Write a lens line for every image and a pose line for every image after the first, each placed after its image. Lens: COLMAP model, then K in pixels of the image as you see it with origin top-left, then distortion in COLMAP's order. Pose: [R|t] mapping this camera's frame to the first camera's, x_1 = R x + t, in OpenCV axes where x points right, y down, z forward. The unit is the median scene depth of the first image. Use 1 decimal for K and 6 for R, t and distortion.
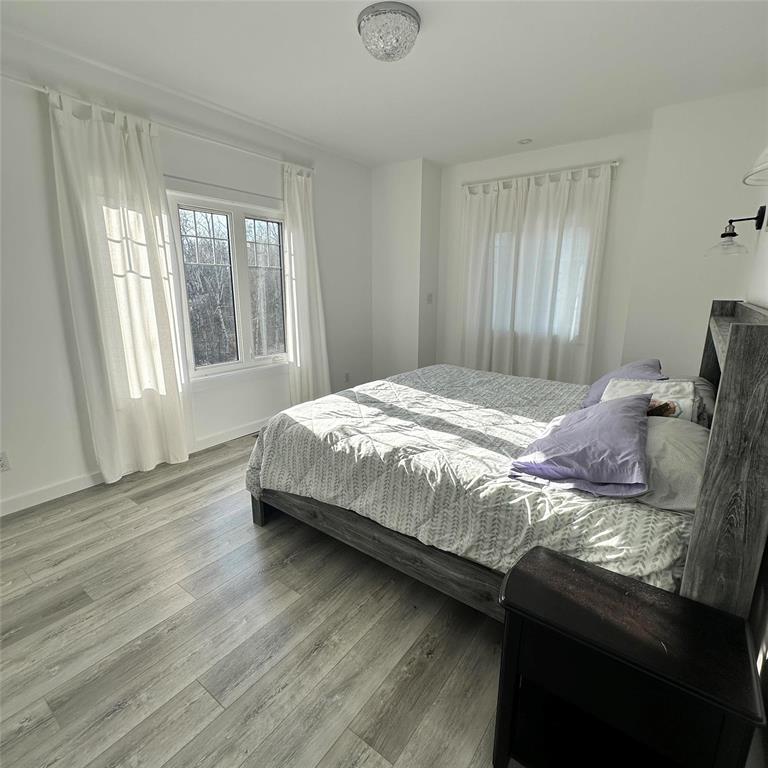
lens RADIAL K [[409.7, 0, 384.0], [0, 409.7, 384.0], [0, 0, 1]] dist [-0.003339, 0.000836]
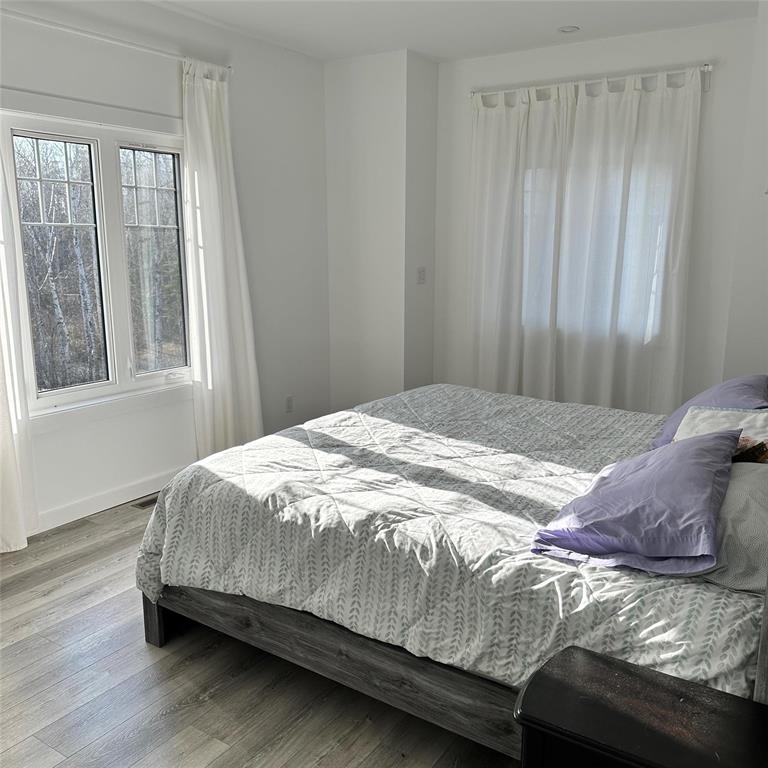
lens RADIAL K [[712.8, 0, 383.4], [0, 712.8, 392.1], [0, 0, 1]] dist [0.131015, -0.220891]
pose [[0.998622, -0.011489, 0.051205, -0.009436], [0.012799, 0.999597, -0.025332, -0.015764], [-0.050893, 0.025953, 0.998367, -0.188297]]
